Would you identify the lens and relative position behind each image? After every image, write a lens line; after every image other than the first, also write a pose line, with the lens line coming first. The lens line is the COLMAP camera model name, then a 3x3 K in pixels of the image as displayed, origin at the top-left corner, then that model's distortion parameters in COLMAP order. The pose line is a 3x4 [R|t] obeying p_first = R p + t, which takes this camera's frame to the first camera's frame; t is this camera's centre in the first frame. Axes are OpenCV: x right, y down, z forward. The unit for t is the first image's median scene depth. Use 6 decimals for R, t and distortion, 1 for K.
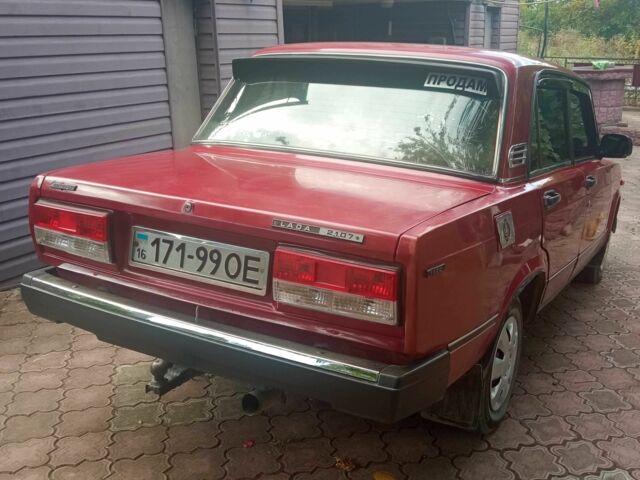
lens RADIAL K [[684.1, 0, 320.0], [0, 684.1, 240.0], [0, 0, 1]] dist [0.151244, -0.313886]
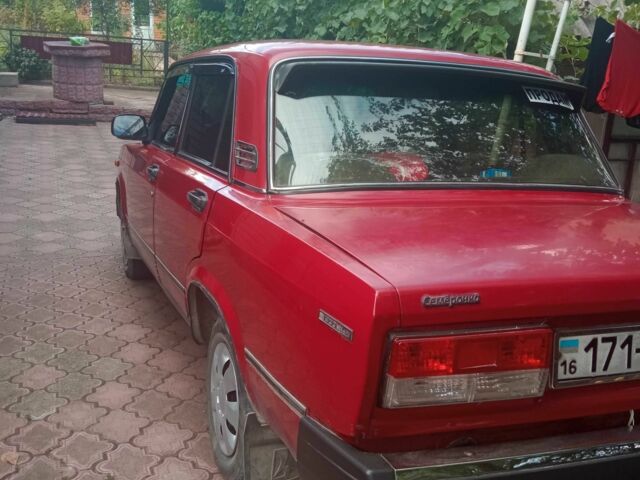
lens RADIAL K [[684.1, 0, 320.0], [0, 684.1, 240.0], [0, 0, 1]] dist [0.151244, -0.313886]
pose [[0.634565, -0.185960, 0.750164, -0.934093], [0.152151, 0.981685, 0.114647, -0.228900], [-0.757745, 0.041387, 0.651237, 0.734448]]
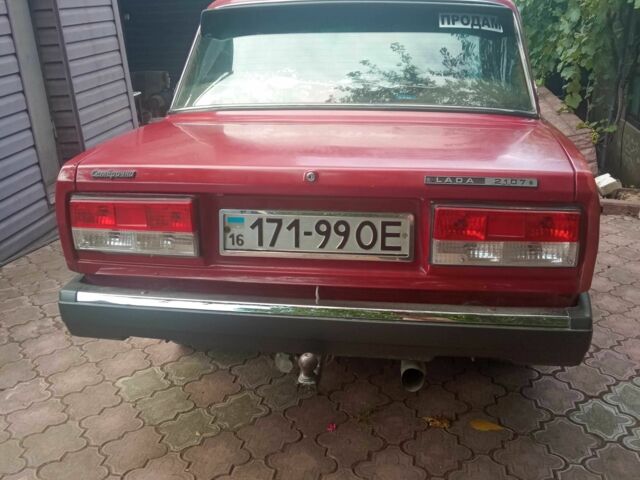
lens RADIAL K [[684.1, 0, 320.0], [0, 684.1, 240.0], [0, 0, 1]] dist [0.151244, -0.313886]
pose [[0.931799, -0.156599, 0.327455, -0.447411], [0.138783, 0.987306, 0.077241, -0.032053], [-0.335394, -0.026528, 0.941704, 0.159434]]
